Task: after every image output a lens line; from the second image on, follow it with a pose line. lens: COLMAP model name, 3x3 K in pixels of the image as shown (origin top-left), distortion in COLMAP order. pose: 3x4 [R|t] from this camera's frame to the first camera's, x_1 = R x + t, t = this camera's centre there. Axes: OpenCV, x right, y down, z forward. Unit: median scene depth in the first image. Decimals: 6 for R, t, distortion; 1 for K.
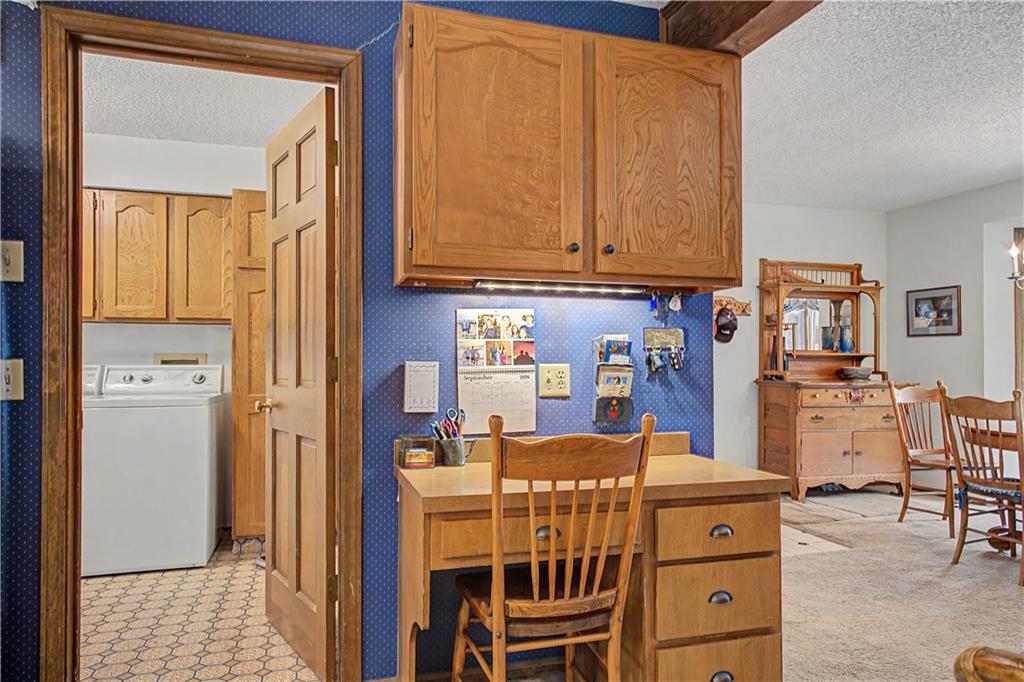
lens RADIAL K [[665.7, 0, 510.9], [0, 665.7, 347.0], [0, 0, 1]] dist [0.001808, 0.000452]
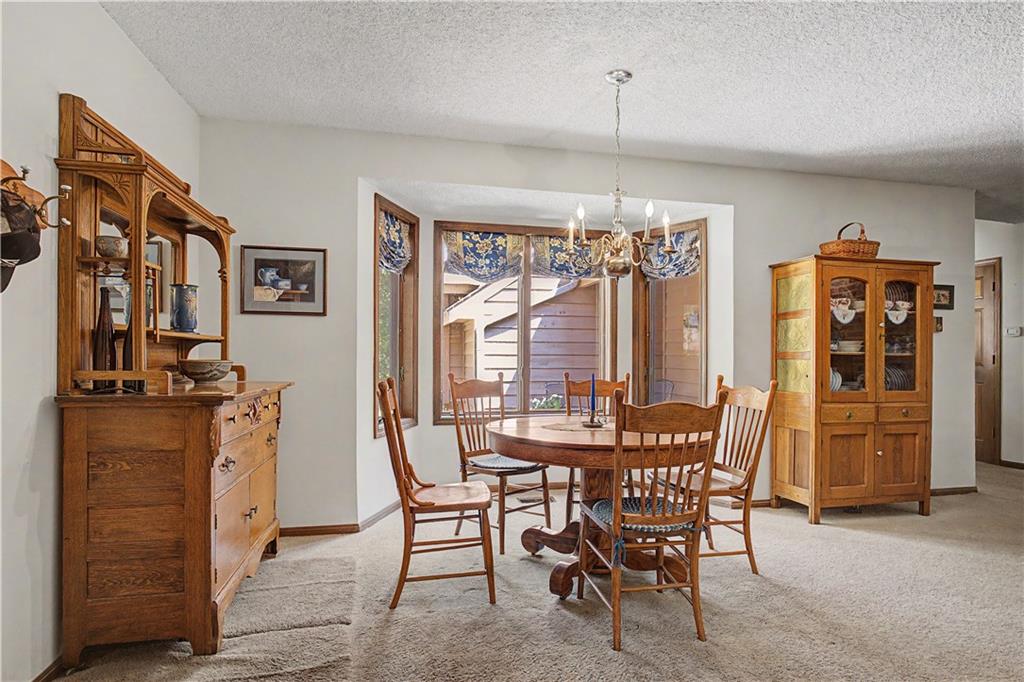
lens RADIAL K [[554.3, 0, 512.8], [0, 554.3, 351.4], [0, 0, 1]] dist [-0.006582, -0.000756]
pose [[0.103925, 0.003101, 0.994580, 0.076966], [-0.020564, 0.999788, -0.000969, 0.019408], [-0.994373, -0.020351, 0.103967, 0.744881]]
